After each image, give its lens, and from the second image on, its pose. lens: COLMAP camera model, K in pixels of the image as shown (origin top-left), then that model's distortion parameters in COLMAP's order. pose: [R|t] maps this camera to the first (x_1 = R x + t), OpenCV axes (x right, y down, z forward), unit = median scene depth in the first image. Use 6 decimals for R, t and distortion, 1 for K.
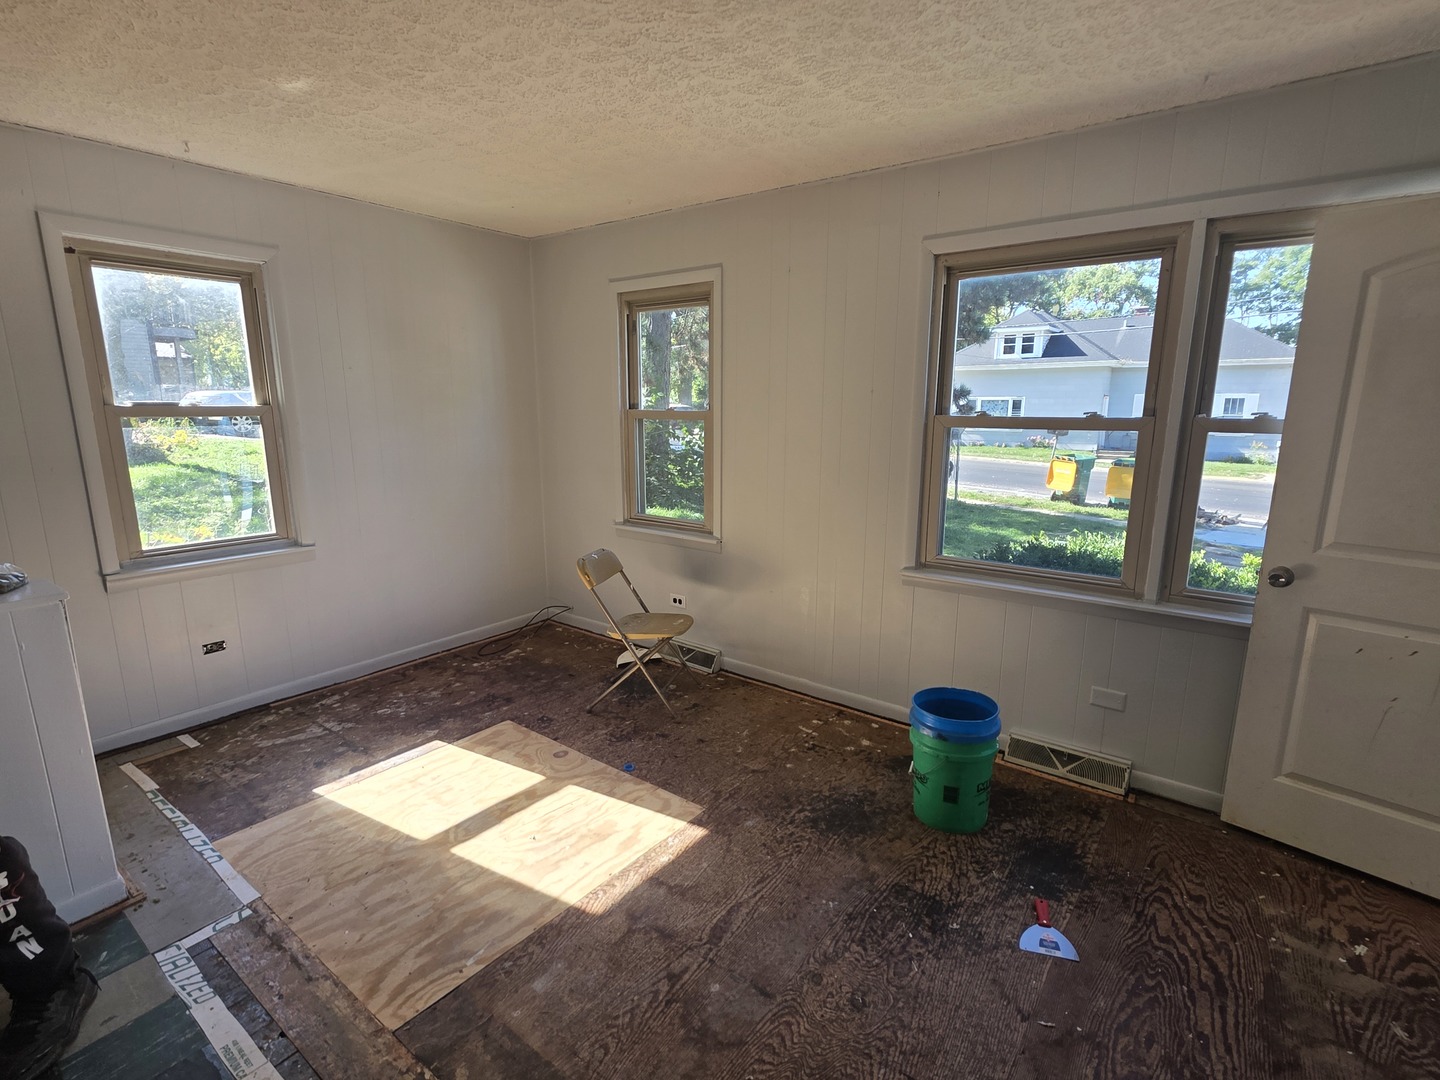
lens RADIAL K [[699.8, 0, 712.3], [0, 699.8, 548.5], [0, 0, 1]] dist [-0.000419, 0.001048]
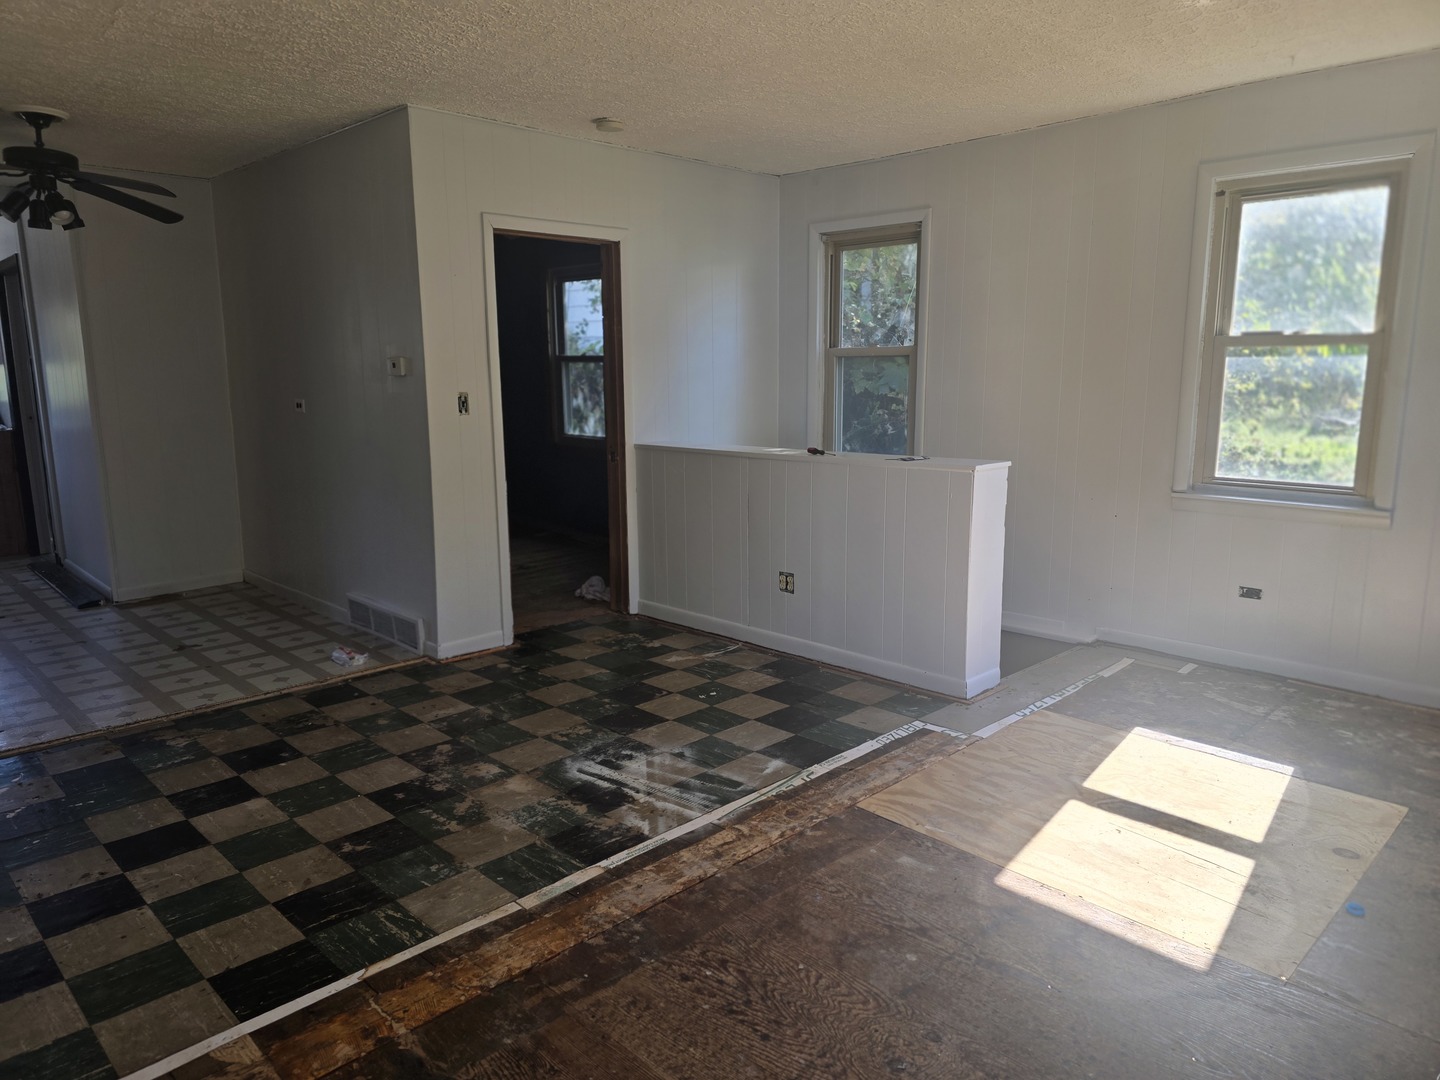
lens RADIAL K [[968.6, 0, 719.6], [0, 968.6, 540.9], [0, 0, 1]] dist [0.008059, 0.001032]
pose [[-0.138964, 0.179743, -0.973849, 0.844830], [-0.194799, 0.959215, 0.204839, -0.070322], [0.970949, 0.218170, -0.098283, 0.557234]]
